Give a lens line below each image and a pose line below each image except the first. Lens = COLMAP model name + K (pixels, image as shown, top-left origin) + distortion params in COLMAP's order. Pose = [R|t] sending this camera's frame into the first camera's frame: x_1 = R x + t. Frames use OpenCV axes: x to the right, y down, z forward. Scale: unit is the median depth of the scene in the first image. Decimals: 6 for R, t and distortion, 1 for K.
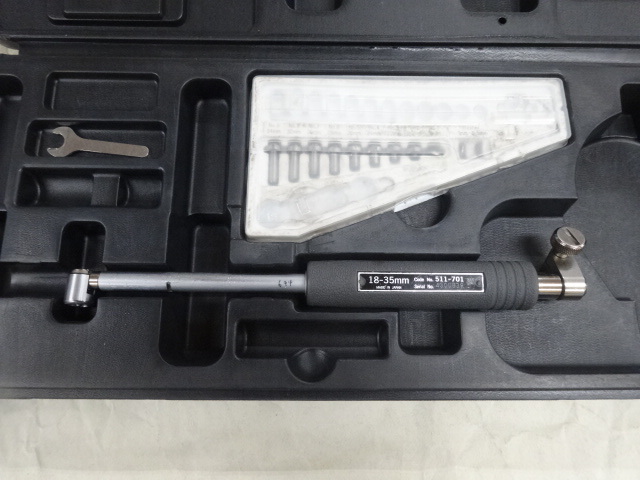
lens RADIAL K [[442.5, 0, 320.0], [0, 442.5, 240.0], [0, 0, 1]] dist [-0.000793, 0.000764]
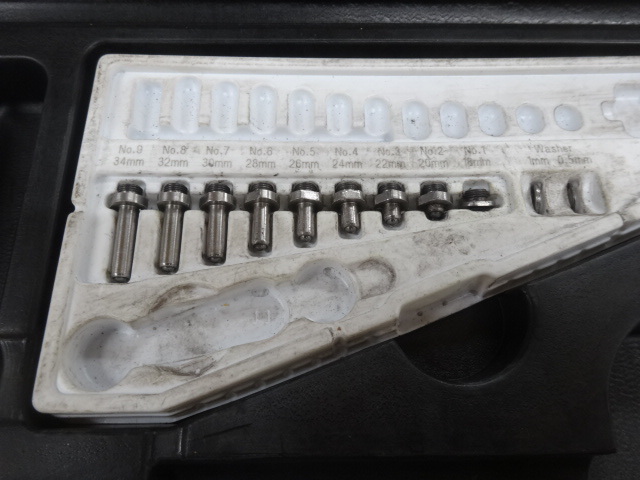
lens RADIAL K [[442.5, 0, 320.0], [0, 442.5, 240.0], [0, 0, 1]] dist [-0.000793, 0.000764]
pose [[0.999864, -0.015491, 0.005667, 0.090329], [0.015996, 0.994464, -0.103852, -0.114078], [-0.004027, 0.103928, 0.994577, 0.548788]]
